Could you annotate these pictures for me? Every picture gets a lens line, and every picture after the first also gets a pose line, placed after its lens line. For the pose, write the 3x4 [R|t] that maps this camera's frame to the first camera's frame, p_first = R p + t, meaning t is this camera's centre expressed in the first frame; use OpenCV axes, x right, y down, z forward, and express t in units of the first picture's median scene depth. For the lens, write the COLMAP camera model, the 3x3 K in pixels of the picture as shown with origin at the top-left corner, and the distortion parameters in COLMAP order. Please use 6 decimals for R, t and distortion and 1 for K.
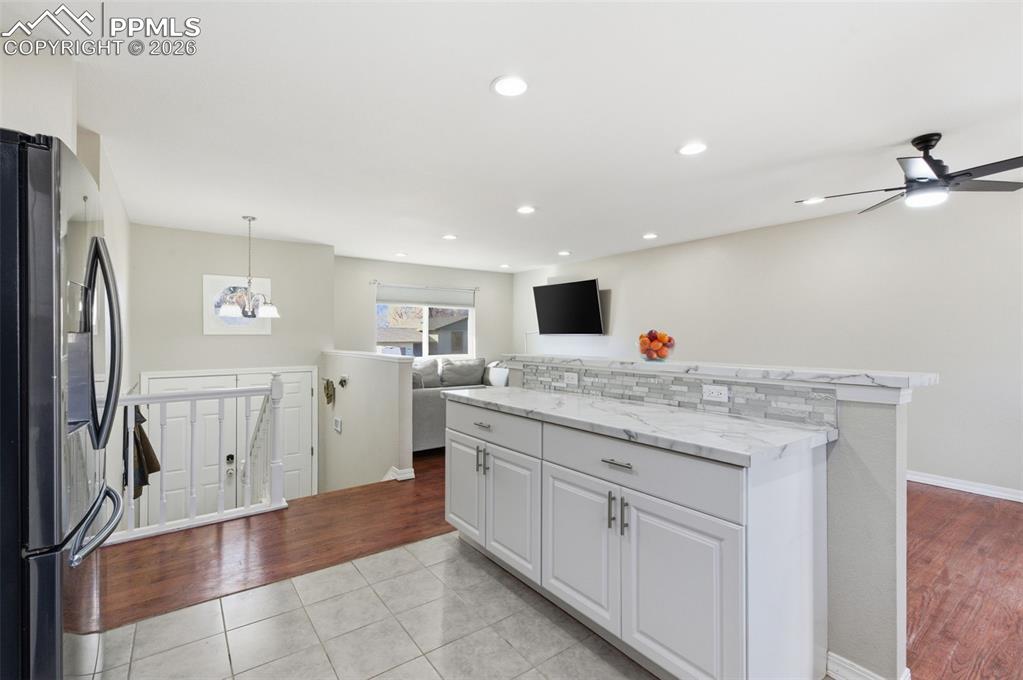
lens RADIAL K [[452.0, 0, 512.3], [0, 452.0, 339.4], [0, 0, 1]] dist [-0.001302, 0.003236]
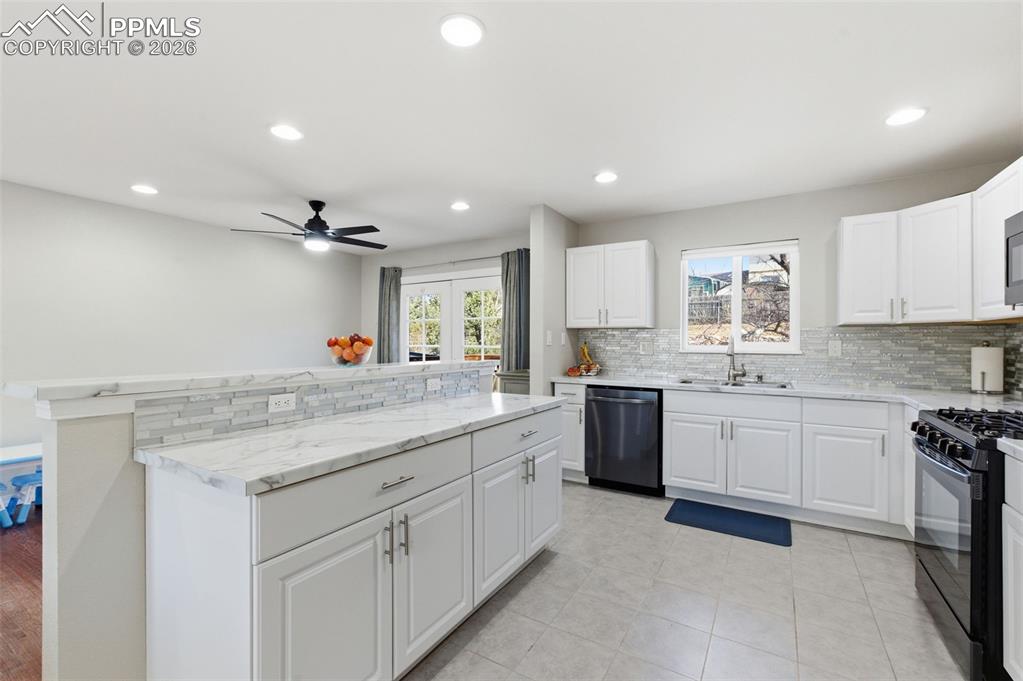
lens RADIAL K [[452.0, 0, 508.0], [0, 452.0, 340.1], [0, 0, 1]] dist [-0.001302, 0.003236]
pose [[-0.386280, 0.001501, 0.922380, -0.602333], [-0.000104, 0.999999, -0.001671, -0.004611], [-0.922381, -0.000741, -0.386280, 0.945265]]
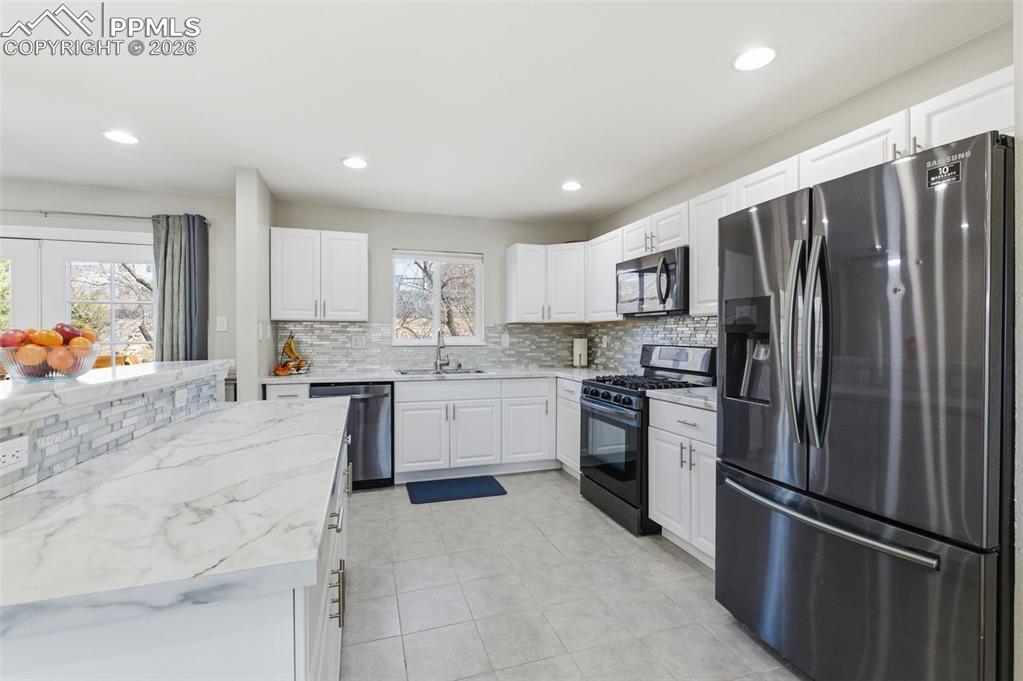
lens RADIAL K [[452.0, 0, 513.0], [0, 452.0, 337.1], [0, 0, 1]] dist [-0.001302, 0.003236]
pose [[-0.953725, -0.001586, 0.300677, -0.332186], [0.000121, 0.999984, 0.005658, -0.005831], [-0.300682, 0.005432, -0.953709, 1.201893]]
